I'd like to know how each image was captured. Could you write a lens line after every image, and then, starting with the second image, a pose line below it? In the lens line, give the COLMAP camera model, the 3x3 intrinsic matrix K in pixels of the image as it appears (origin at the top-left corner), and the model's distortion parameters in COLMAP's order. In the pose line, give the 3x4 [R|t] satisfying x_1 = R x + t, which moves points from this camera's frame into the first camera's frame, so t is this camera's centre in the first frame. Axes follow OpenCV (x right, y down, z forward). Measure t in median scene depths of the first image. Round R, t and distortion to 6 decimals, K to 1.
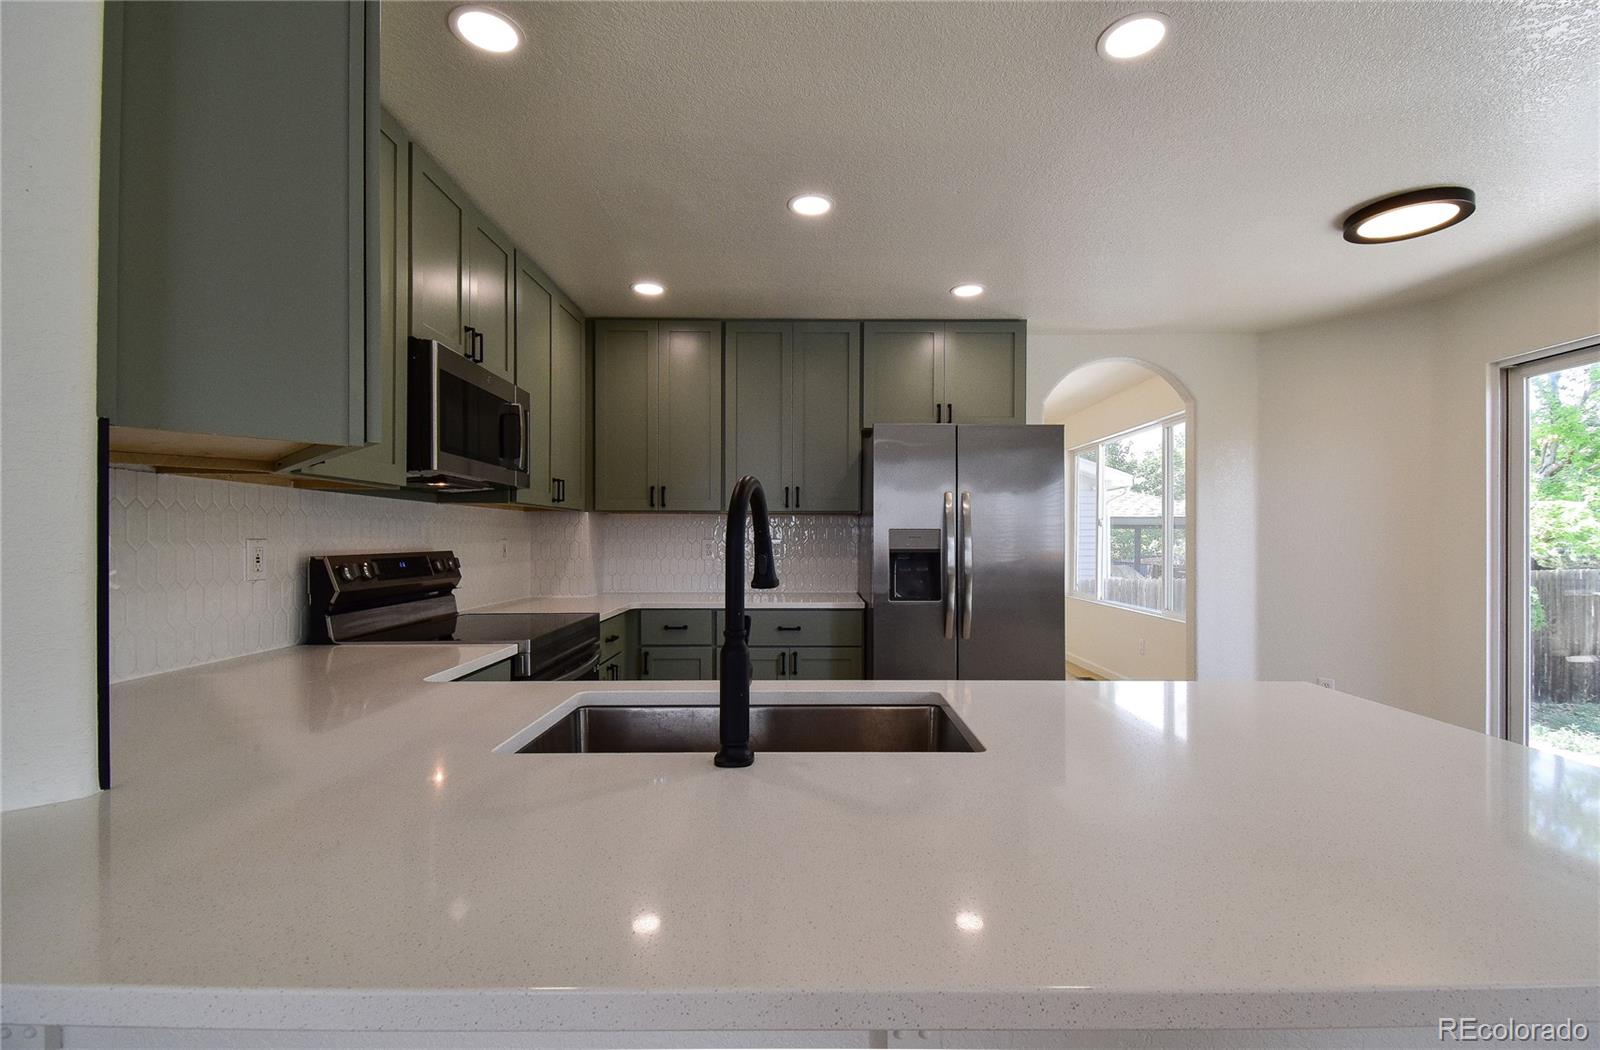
lens RADIAL K [[700.1, 0, 815.3], [0, 700.1, 540.5], [0, 0, 1]] dist [0.036128, -0.019938]
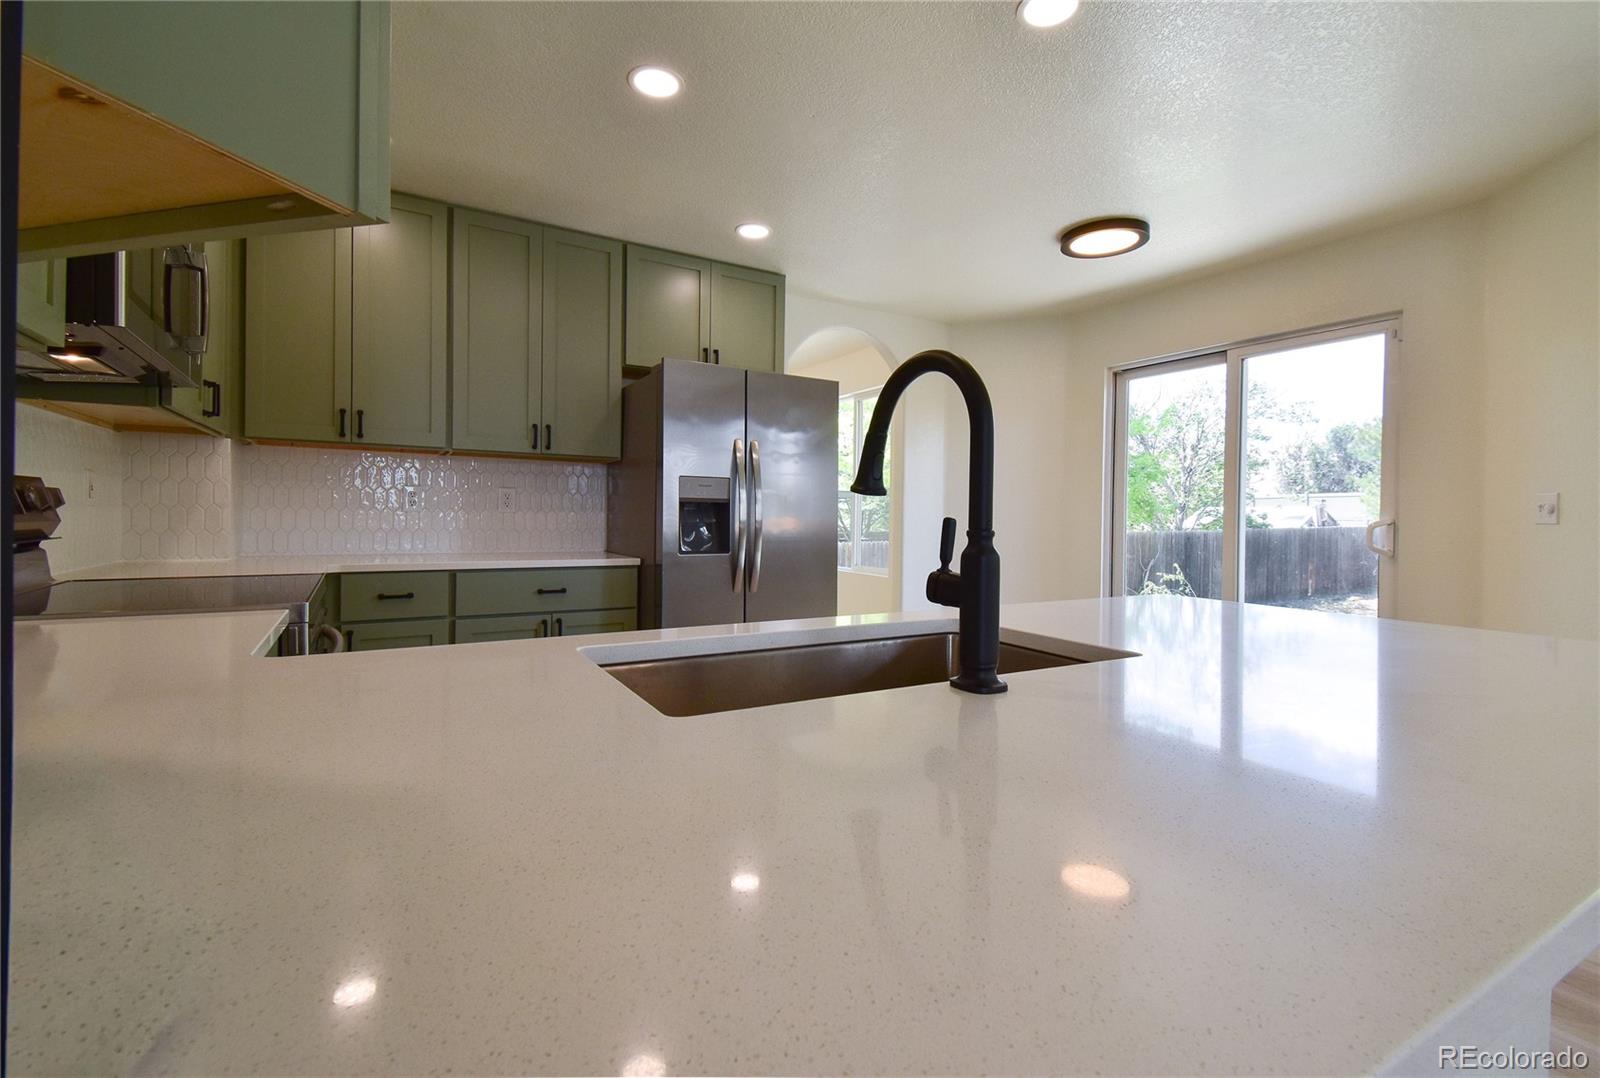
lens RADIAL K [[712.4, 0, 797.8], [0, 712.4, 524.1], [0, 0, 1]] dist [0.023053, -0.000266]
pose [[0.871116, 0.004486, 0.491056, -0.210816], [-0.012531, 0.999836, 0.013097, 0.031529], [-0.490917, -0.017563, 0.871029, 0.113758]]
